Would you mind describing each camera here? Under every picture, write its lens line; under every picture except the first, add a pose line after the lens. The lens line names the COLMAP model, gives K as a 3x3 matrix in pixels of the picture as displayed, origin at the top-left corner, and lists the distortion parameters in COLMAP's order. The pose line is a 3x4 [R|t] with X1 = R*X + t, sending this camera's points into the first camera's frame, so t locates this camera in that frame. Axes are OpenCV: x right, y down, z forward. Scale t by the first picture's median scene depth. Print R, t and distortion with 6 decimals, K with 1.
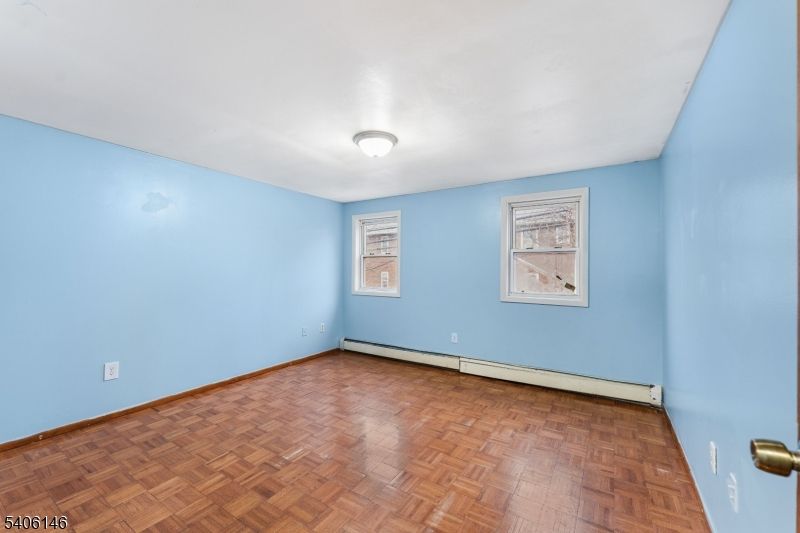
lens RADIAL K [[356.3, 0, 400.2], [0, 356.3, 258.8], [0, 0, 1]] dist [-0.002349, -0.000212]
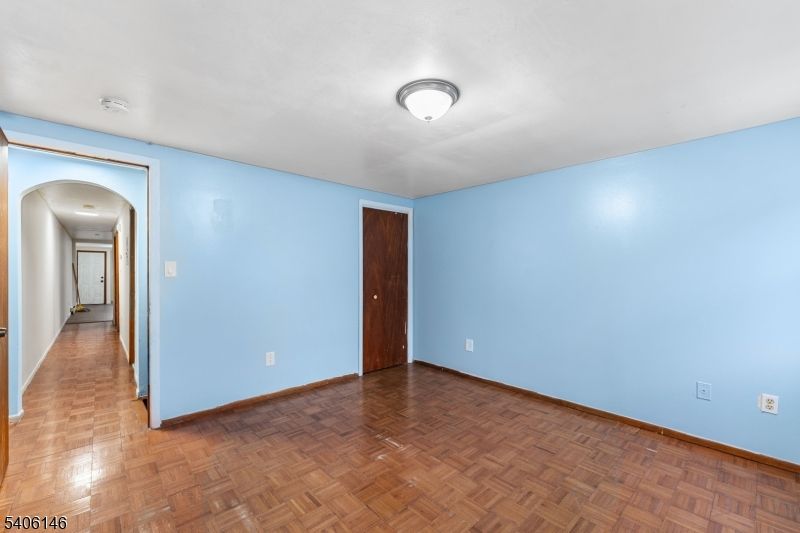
lens RADIAL K [[350.6, 0, 400.0], [0, 350.6, 266.5], [0, 0, 1]] dist [-0.001193, -0.000091]
pose [[-0.309953, -0.020510, -0.950531, 0.621376], [0.017994, 0.999462, -0.027433, 0.031022], [0.950582, -0.025607, -0.309417, 1.162792]]
